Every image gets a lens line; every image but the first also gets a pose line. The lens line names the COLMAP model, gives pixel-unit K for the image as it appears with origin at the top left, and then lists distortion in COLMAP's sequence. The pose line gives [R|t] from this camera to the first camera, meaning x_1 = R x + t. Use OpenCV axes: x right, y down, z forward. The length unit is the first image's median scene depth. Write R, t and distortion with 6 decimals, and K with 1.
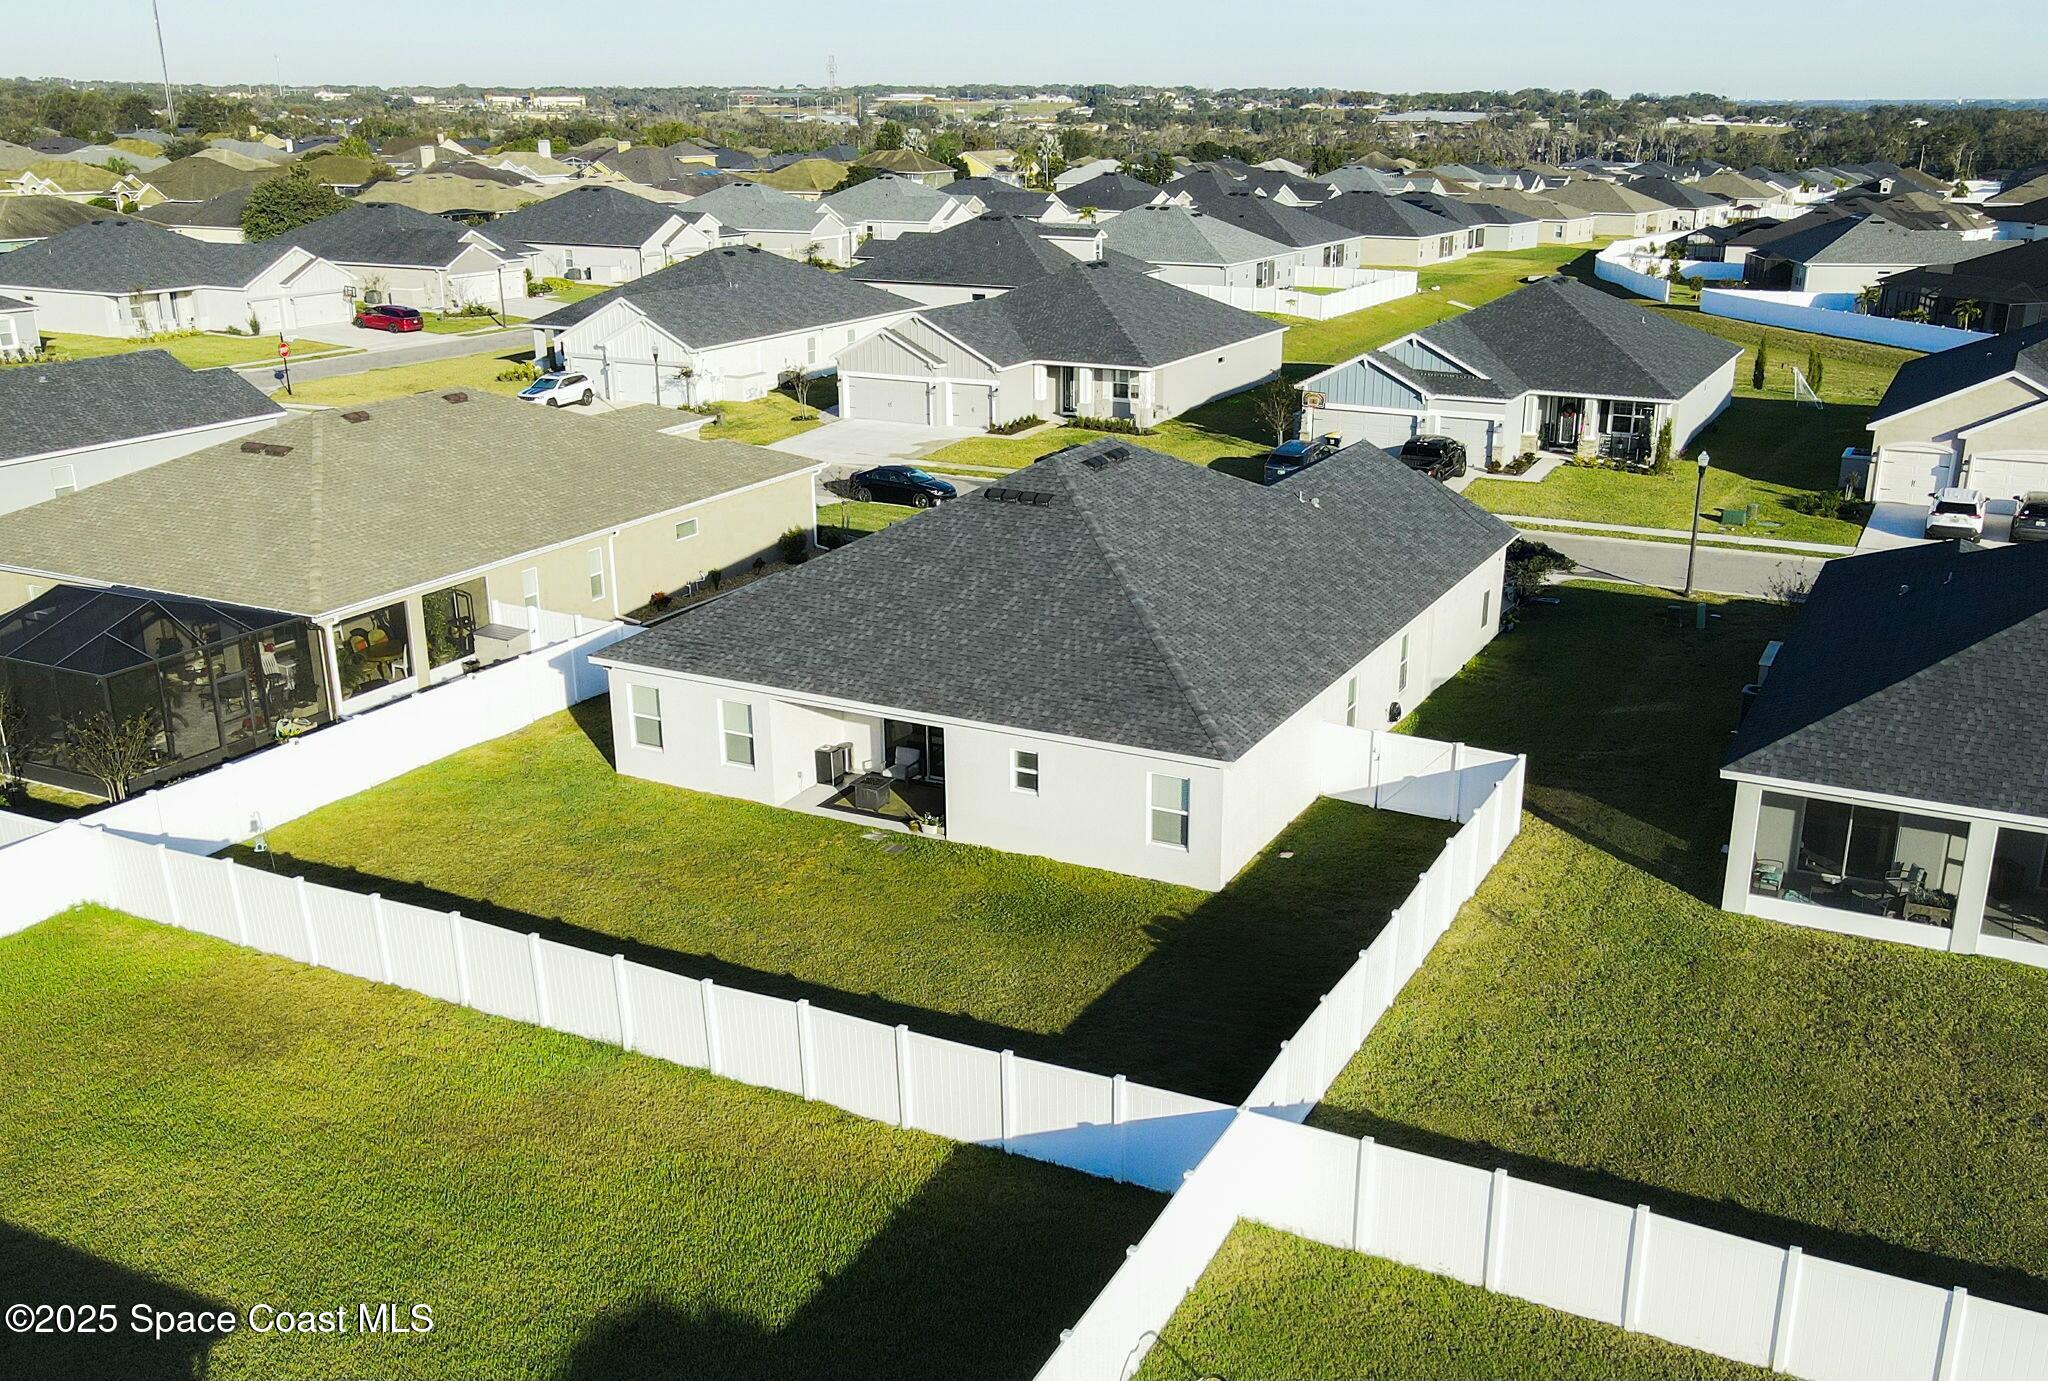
lens RADIAL K [[1885.6, 0, 1028.2], [0, 1885.6, 744.5], [0, 0, 1]] dist [-0.042191, 0.153696]
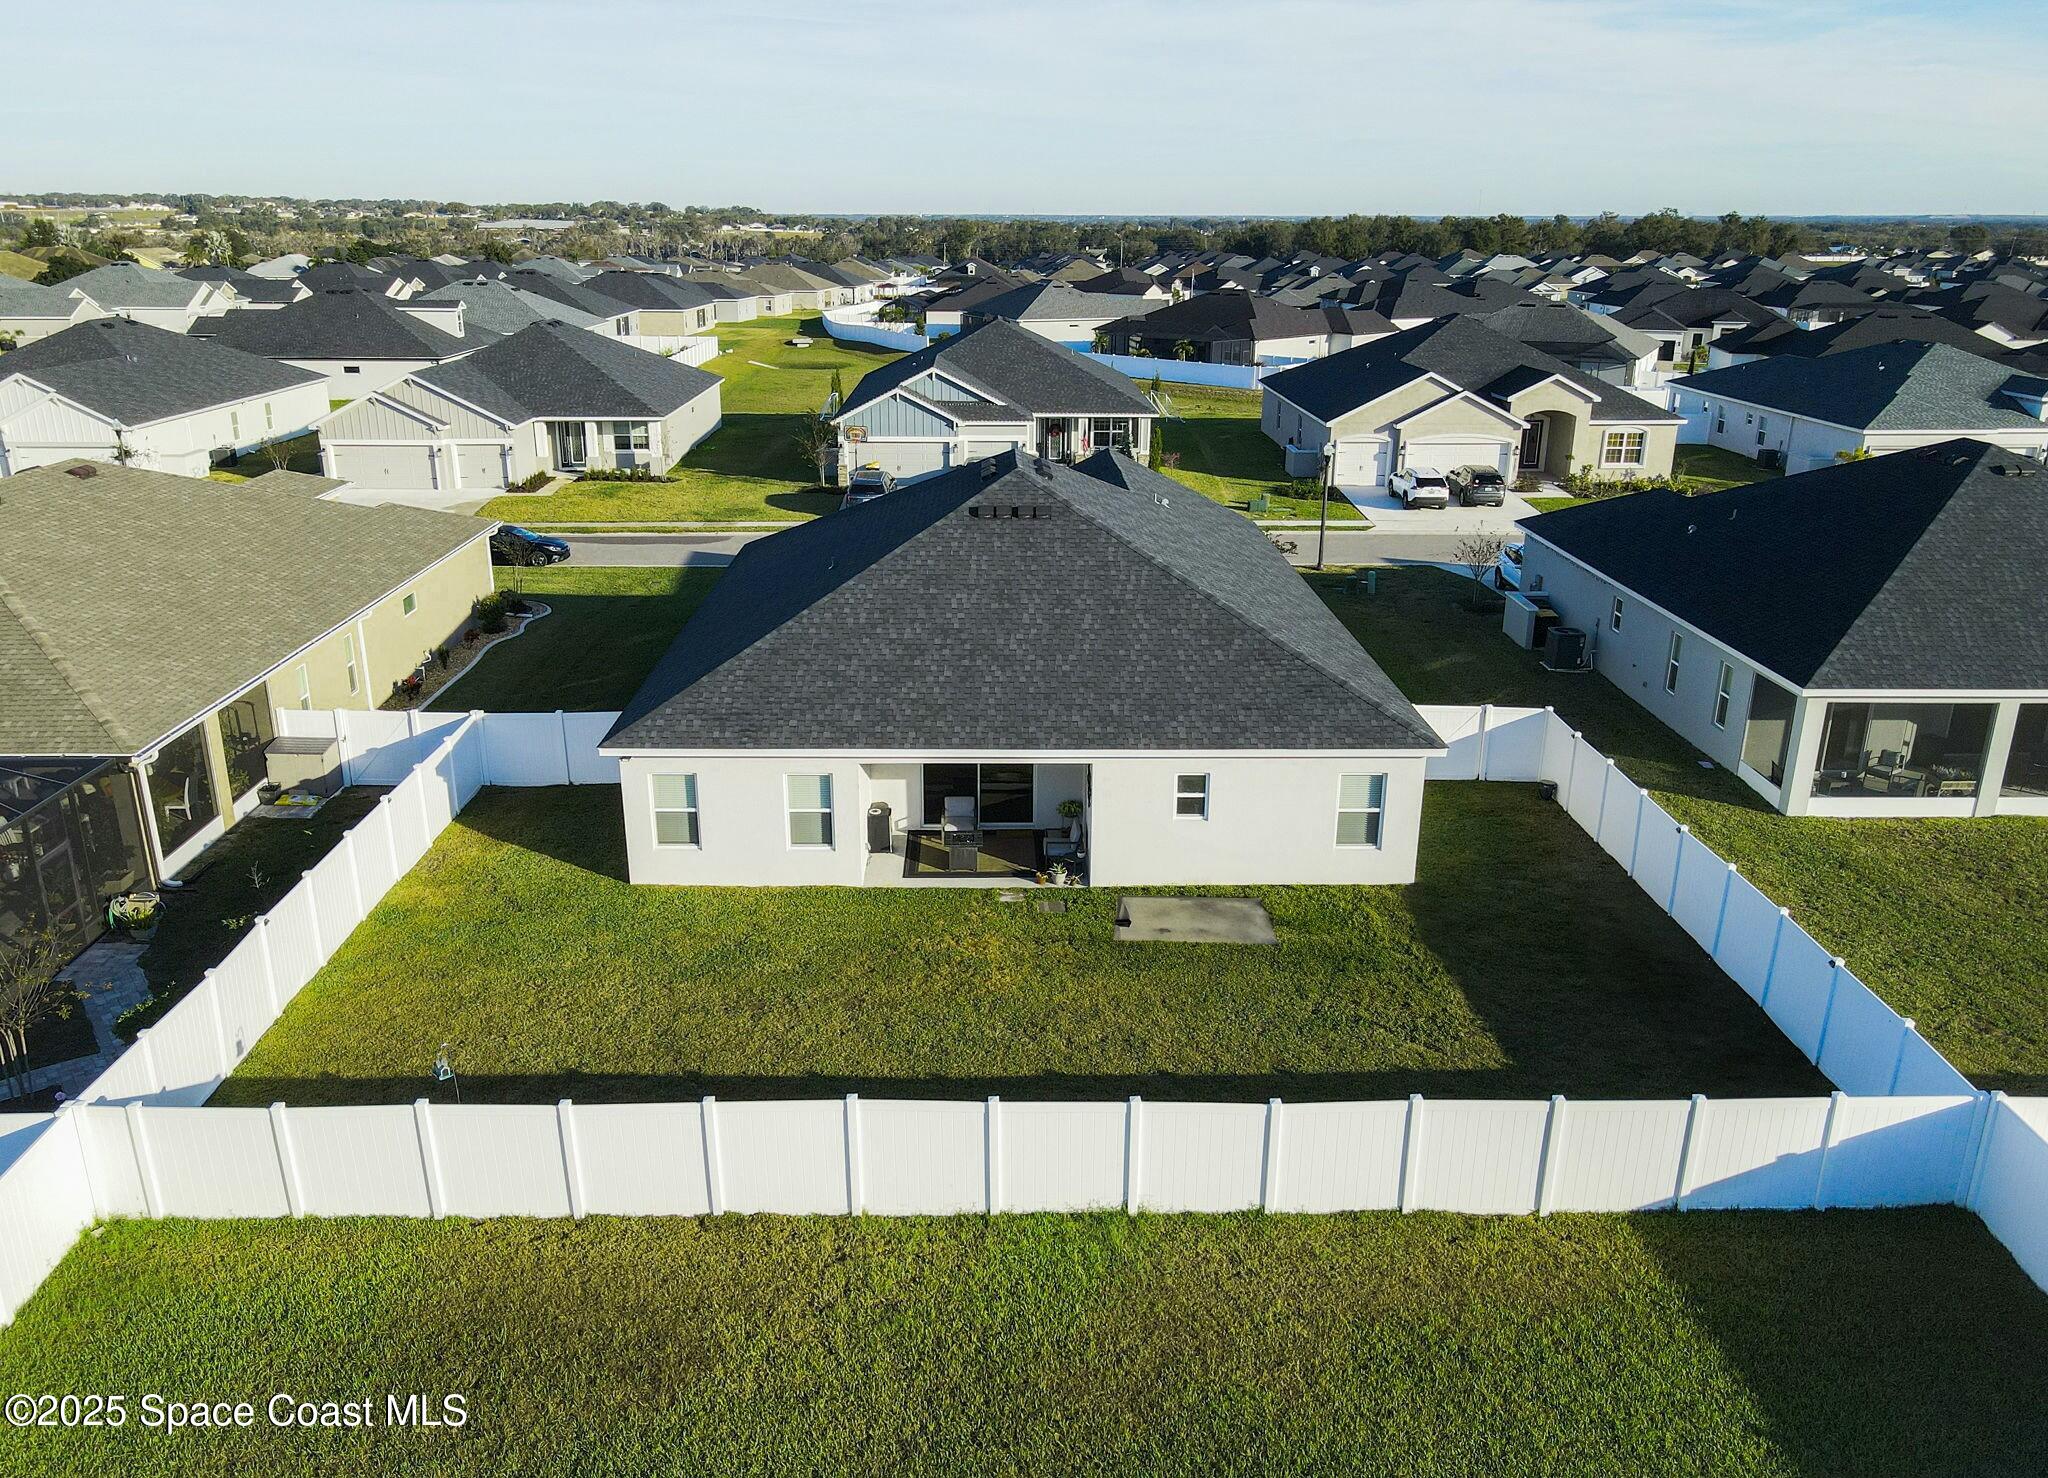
lens RADIAL K [[1584.9, 0, 991.9], [0, 1584.9, 747.6], [0, 0, 1]] dist [-0.006420, 0.042310]
pose [[0.885452, -0.146773, 0.440945, -0.232184], [0.148939, 0.988394, 0.029917, -0.025523], [-0.440218, 0.039184, 0.897036, 0.188367]]
